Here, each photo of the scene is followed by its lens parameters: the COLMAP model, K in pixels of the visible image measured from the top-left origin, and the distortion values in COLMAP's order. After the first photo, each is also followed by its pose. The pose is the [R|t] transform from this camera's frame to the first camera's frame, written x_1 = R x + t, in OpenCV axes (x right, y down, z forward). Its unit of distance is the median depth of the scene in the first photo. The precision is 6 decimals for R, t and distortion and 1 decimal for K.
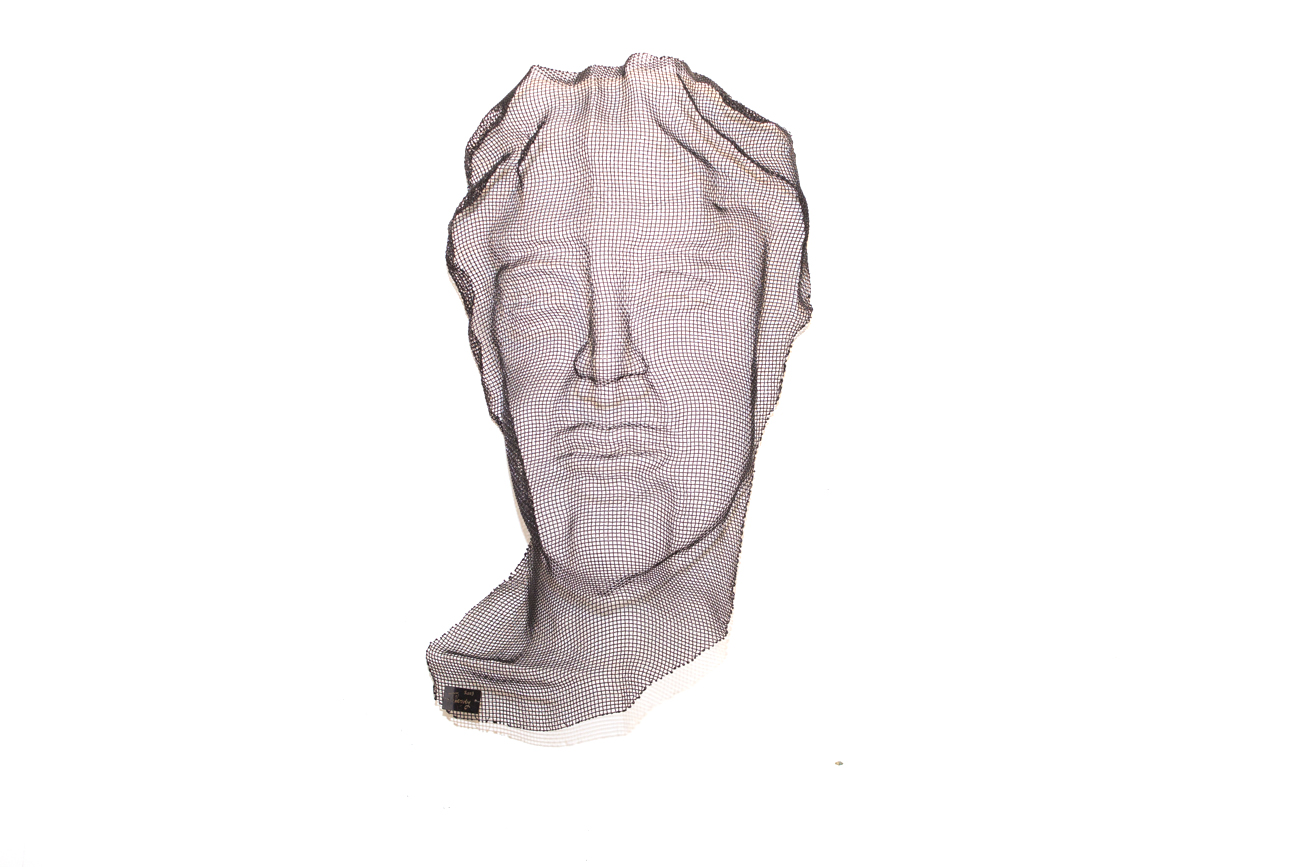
lens RADIAL K [[1291.9, 0, 649.5], [0, 1291.9, 436.3], [0, 0, 1]] dist [-0.080807, -0.004612]
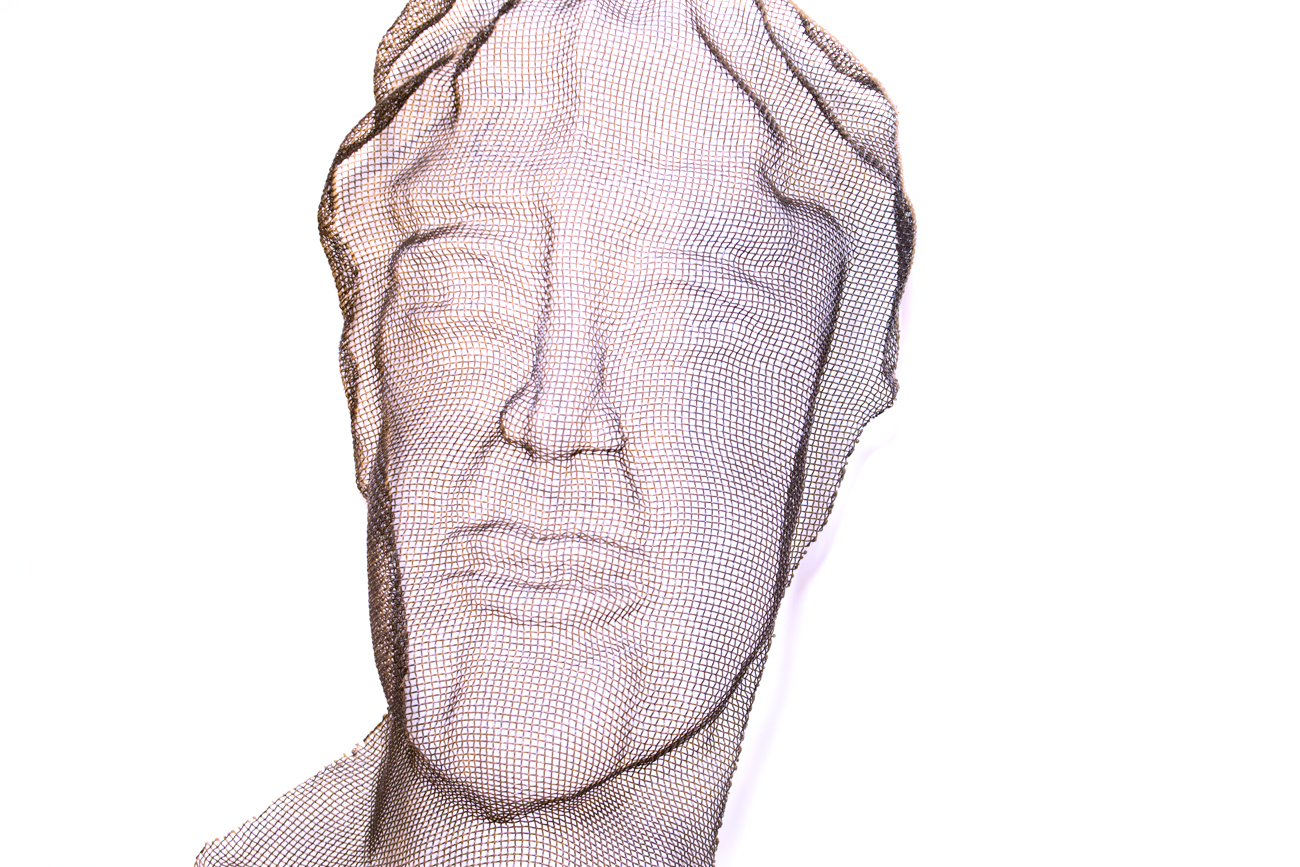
lens RADIAL K [[1291.9, 0, 649.5], [0, 1291.9, 436.3], [0, 0, 1]] dist [-0.080807, -0.004612]
pose [[0.990076, 0.138042, 0.026332, -0.006125], [-0.135973, 0.988332, -0.068634, -0.016201], [-0.035500, 0.064373, 0.997294, 0.395393]]
